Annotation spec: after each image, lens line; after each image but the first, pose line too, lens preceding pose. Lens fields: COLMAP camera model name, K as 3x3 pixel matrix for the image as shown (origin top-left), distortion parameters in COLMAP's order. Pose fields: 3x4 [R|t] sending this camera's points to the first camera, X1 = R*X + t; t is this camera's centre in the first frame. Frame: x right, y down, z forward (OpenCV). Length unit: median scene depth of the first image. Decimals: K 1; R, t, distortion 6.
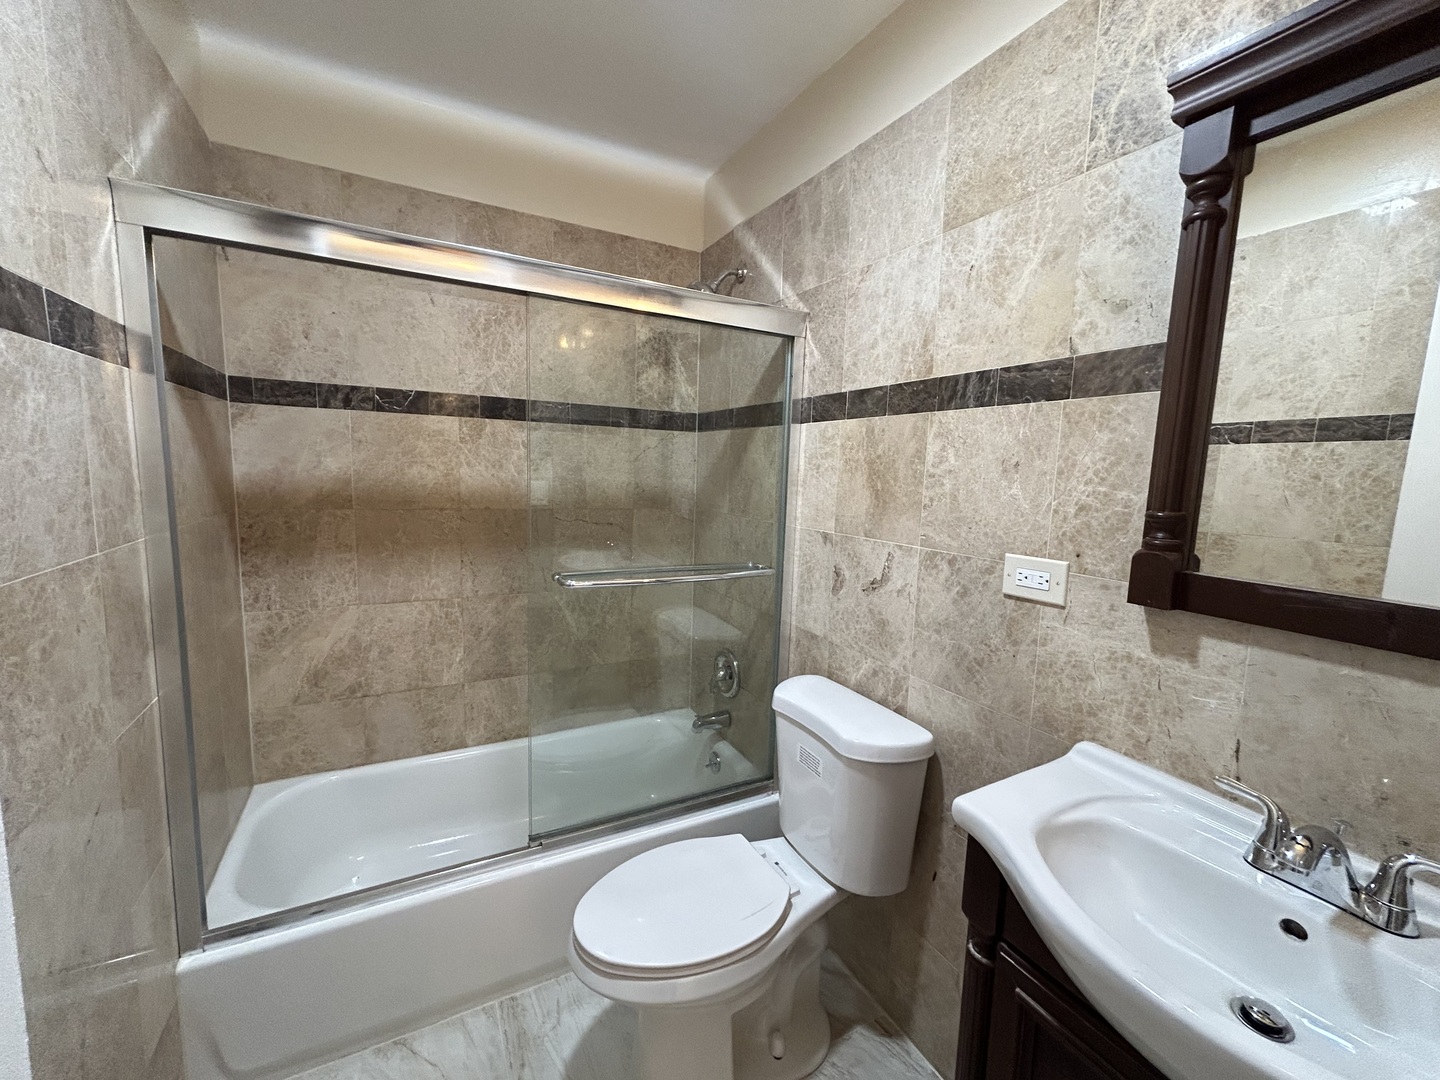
lens RADIAL K [[583.8, 0, 721.4], [0, 583.8, 540.5], [0, 0, 1]] dist [-0.002327, 0.001095]
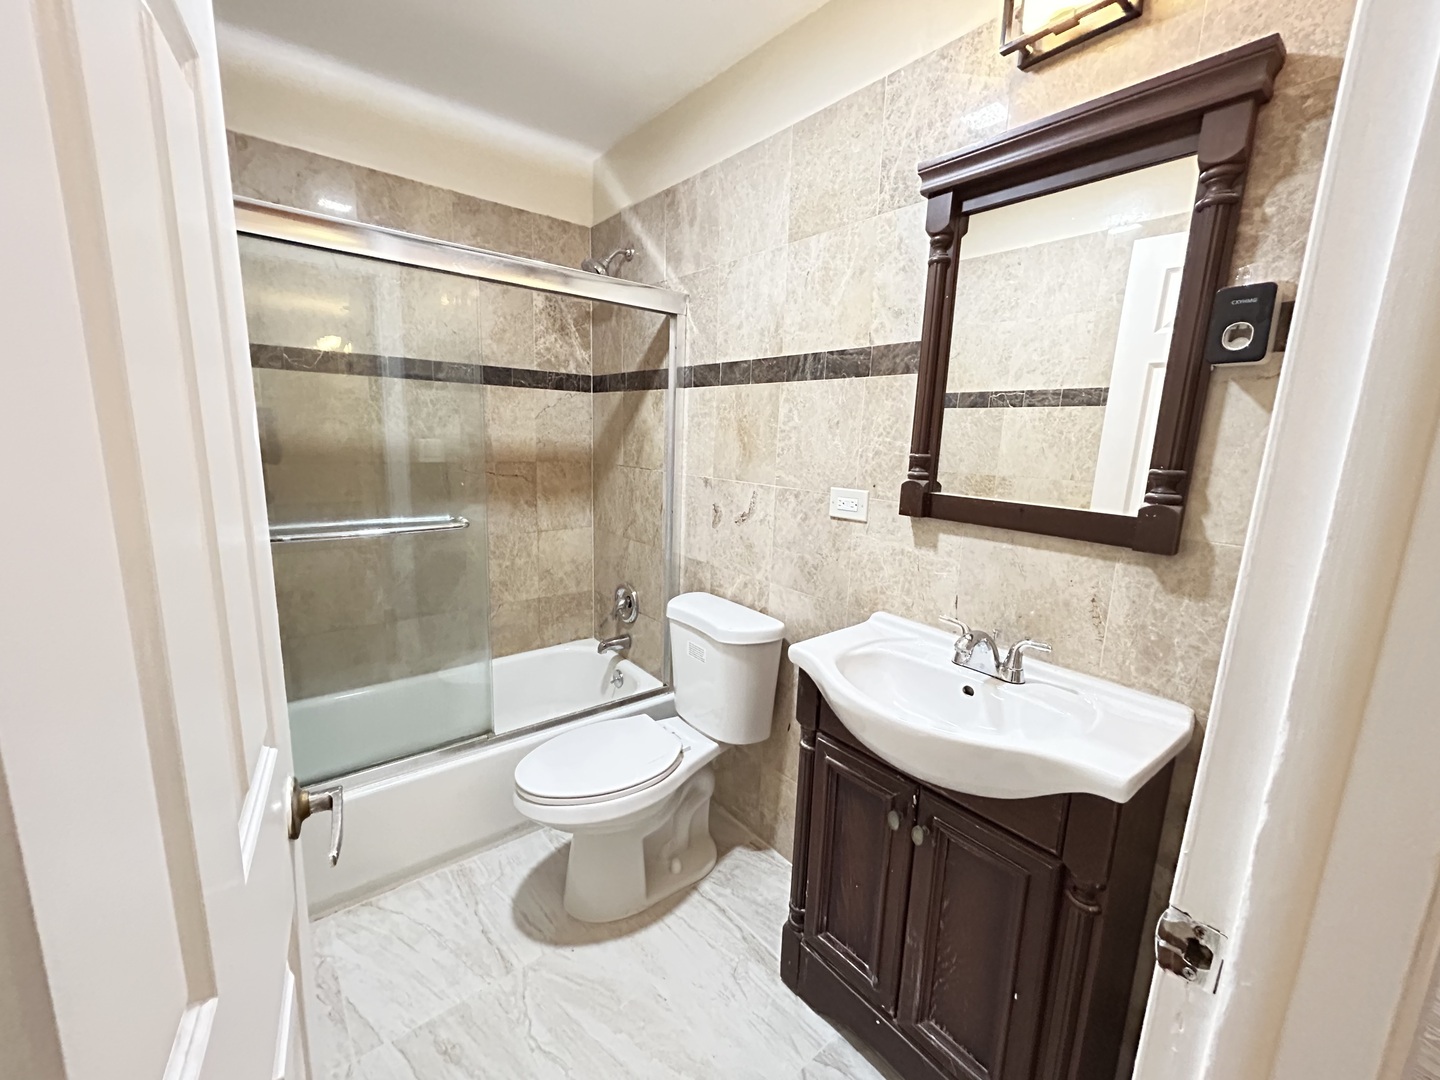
lens RADIAL K [[583.8, 0, 717.7], [0, 583.8, 537.1], [0, 0, 1]] dist [-0.002327, 0.001095]
pose [[0.982817, -0.031812, 0.181818, -0.029479], [0.019993, 0.997588, 0.066471, 0.034072], [-0.183494, -0.061694, 0.981083, -0.256222]]
